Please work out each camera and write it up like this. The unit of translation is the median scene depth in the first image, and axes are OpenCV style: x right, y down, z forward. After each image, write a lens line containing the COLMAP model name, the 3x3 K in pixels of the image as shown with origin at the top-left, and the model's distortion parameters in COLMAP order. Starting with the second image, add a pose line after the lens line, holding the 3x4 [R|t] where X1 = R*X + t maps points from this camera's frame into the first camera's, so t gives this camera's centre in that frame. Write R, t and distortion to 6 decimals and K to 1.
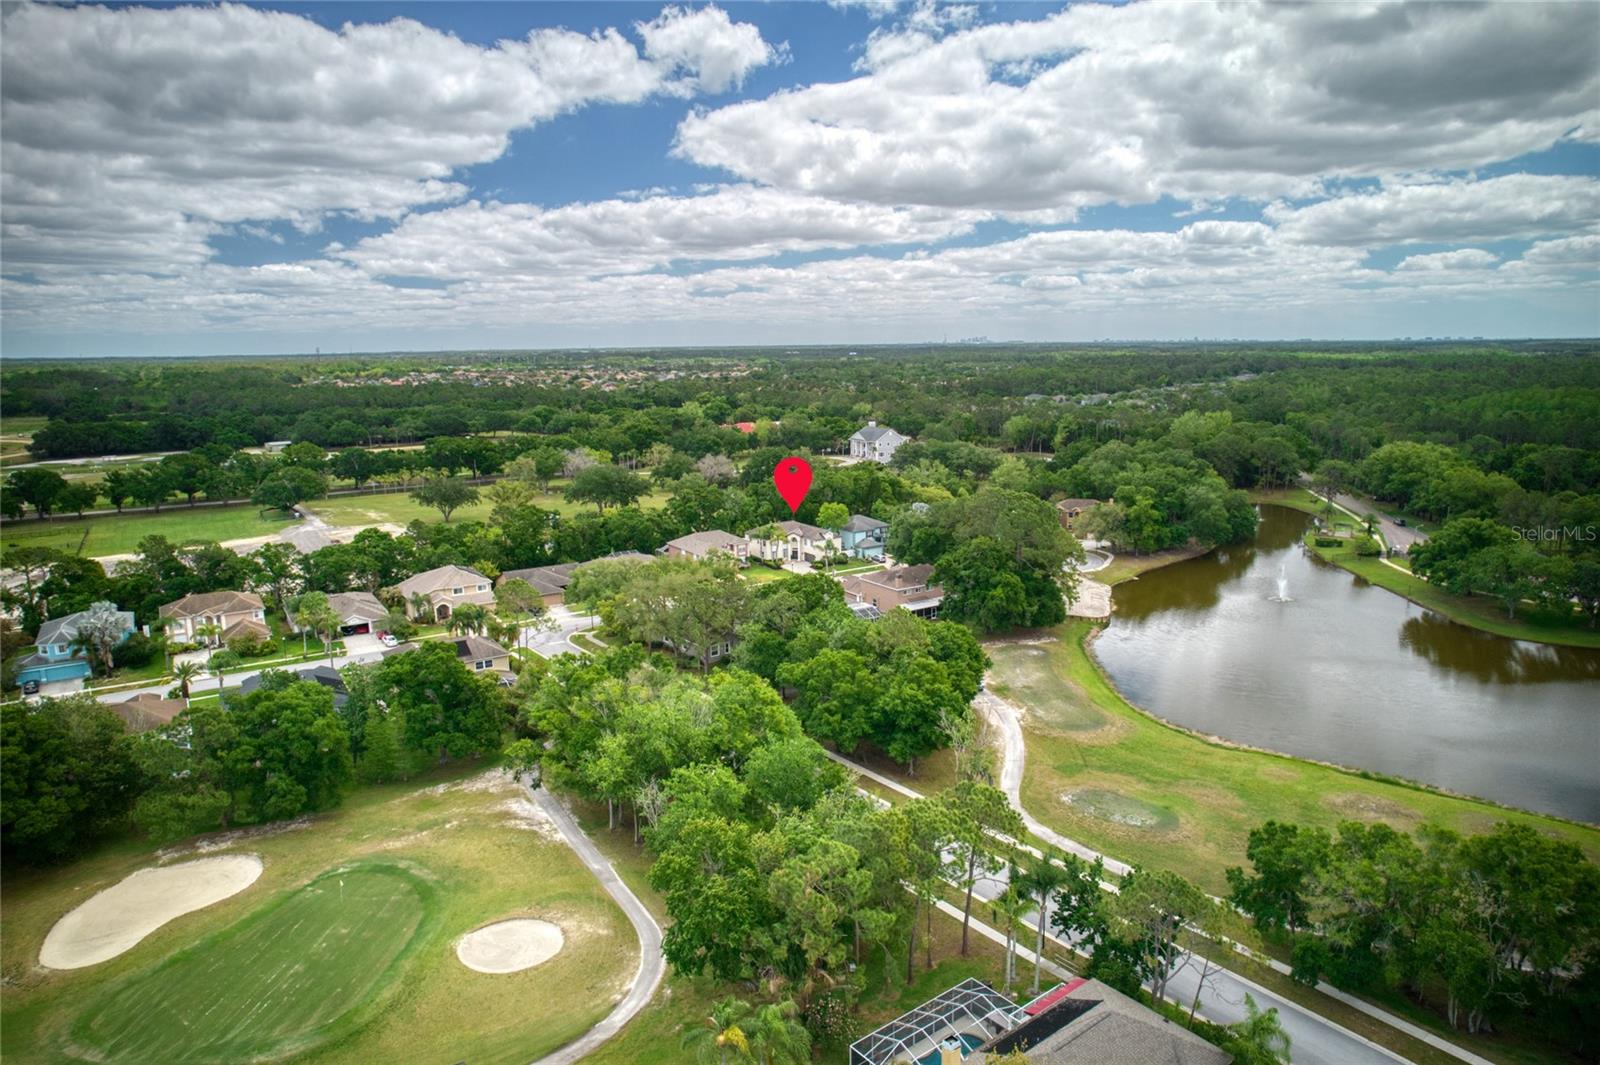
lens RADIAL K [[1012.0, 0, 800.0], [0, 1012.0, 532.5], [0, 0, 1]] dist [-0.085531, 0.079338]
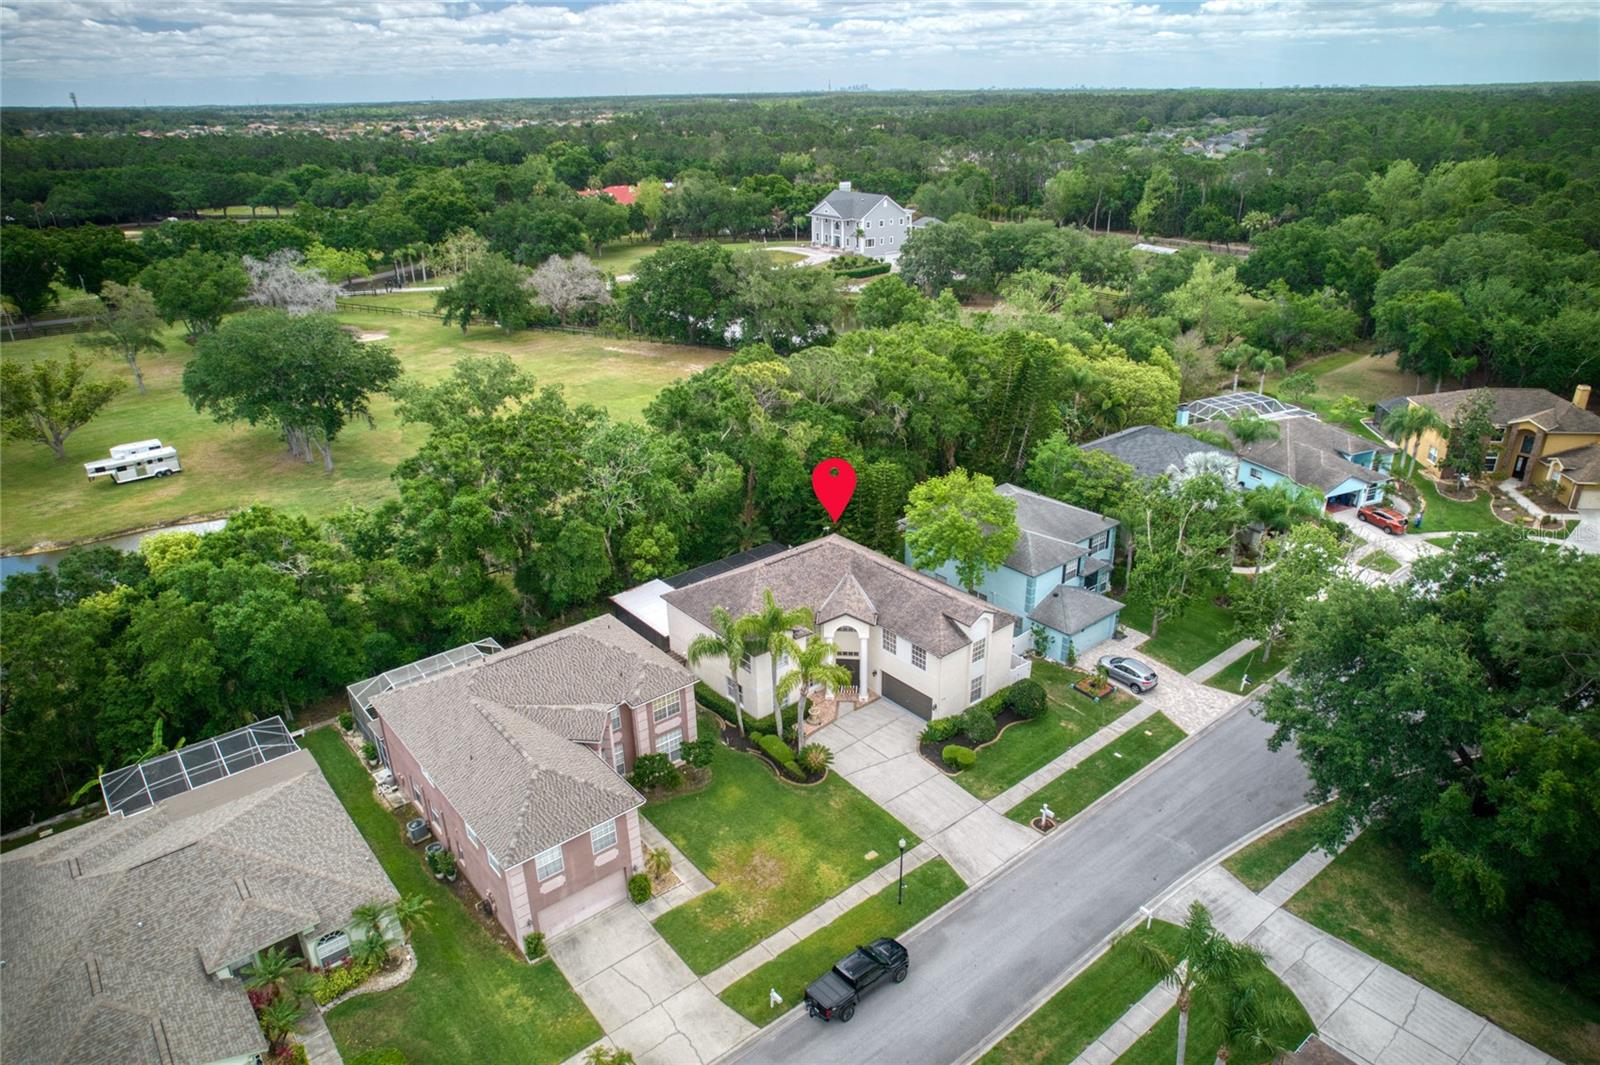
lens RADIAL K [[1012.0, 0, 800.0], [0, 1012.0, 532.5], [0, 0, 1]] dist [-0.085531, 0.079338]
pose [[0.992751, -0.050266, 0.109170, -0.025221], [0.024123, 0.973191, 0.228729, -0.044613], [-0.117741, -0.224437, 0.967350, 0.388610]]
